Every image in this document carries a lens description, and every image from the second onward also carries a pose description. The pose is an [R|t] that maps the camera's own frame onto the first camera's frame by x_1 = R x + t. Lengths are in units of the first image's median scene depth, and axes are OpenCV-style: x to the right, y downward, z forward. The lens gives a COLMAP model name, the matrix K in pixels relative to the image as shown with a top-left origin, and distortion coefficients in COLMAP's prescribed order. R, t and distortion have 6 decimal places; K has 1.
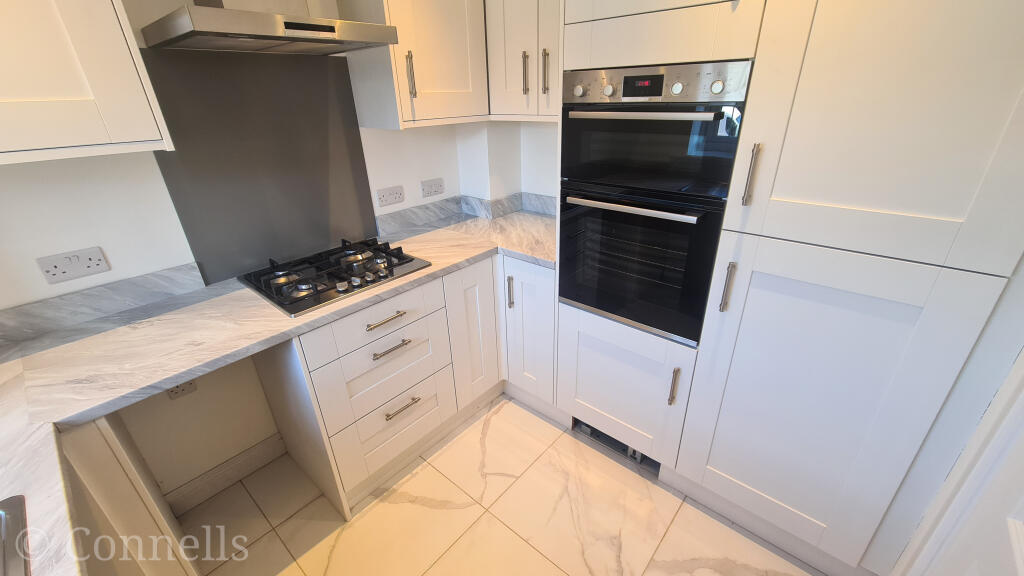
lens RADIAL K [[407.6, 0, 512.0], [0, 407.6, 288.0], [0, 0, 1]] dist [0.000648, 0.000032]
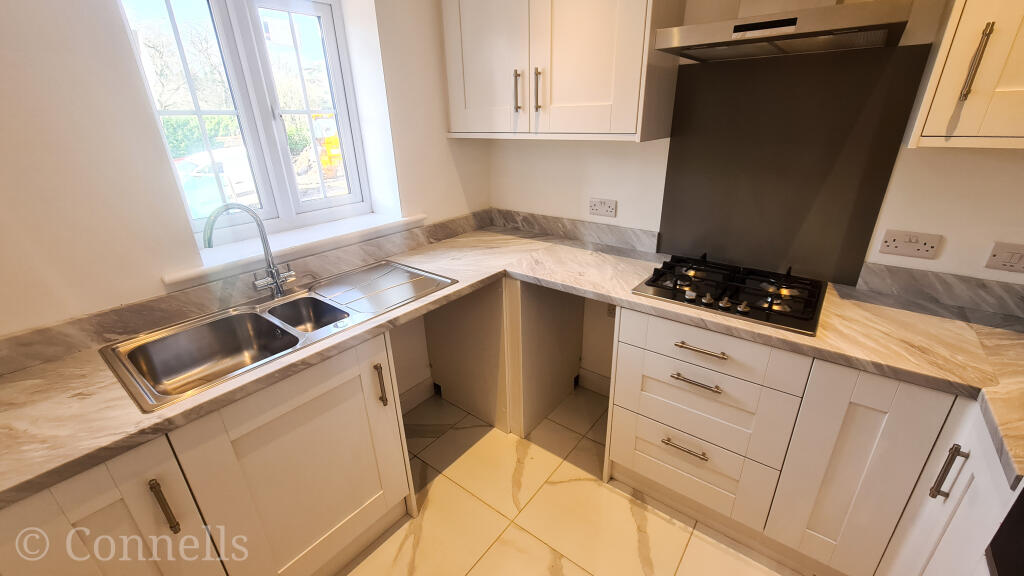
lens RADIAL K [[425.4, 0, 517.4], [0, 425.4, 291.1], [0, 0, 1]] dist [0.001392, 0.000105]
pose [[0.056965, 0.409677, -0.910450, 0.451447], [-0.409663, 0.841216, 0.352892, -0.188063], [0.910457, 0.352875, 0.215749, 0.368741]]
